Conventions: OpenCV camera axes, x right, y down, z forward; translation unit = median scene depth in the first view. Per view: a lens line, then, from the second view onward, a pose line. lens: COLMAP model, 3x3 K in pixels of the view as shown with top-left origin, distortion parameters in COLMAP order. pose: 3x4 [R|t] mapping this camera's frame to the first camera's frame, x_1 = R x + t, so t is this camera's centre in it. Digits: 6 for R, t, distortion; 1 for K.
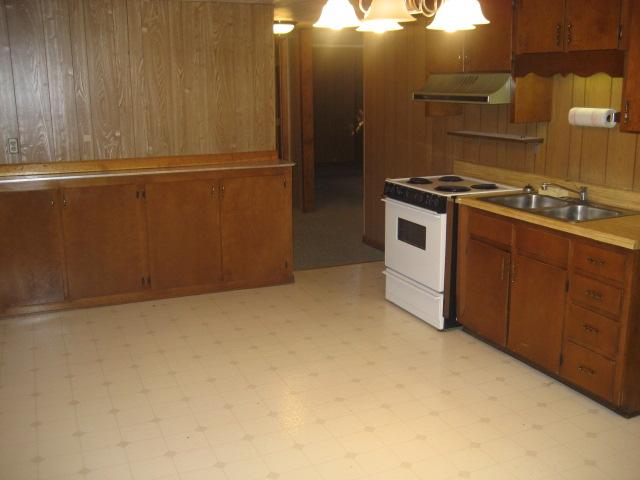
lens RADIAL K [[666.8, 0, 320.0], [0, 666.8, 240.0], [0, 0, 1]] dist [-0.151705, 0.215342]
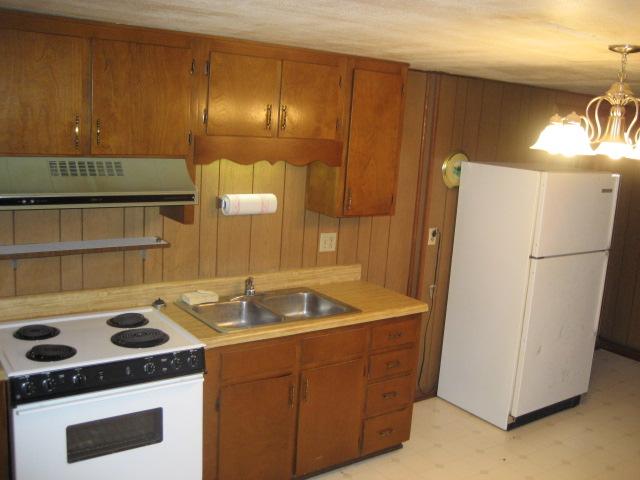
lens RADIAL K [[666.8, 0, 320.0], [0, 666.8, 240.0], [0, 0, 1]] dist [-0.151705, 0.215342]
pose [[-0.202523, -0.180076, 0.962578, -0.493381], [0.166916, 0.962216, 0.215127, -0.314831], [-0.964947, 0.204238, -0.164813, 1.040292]]
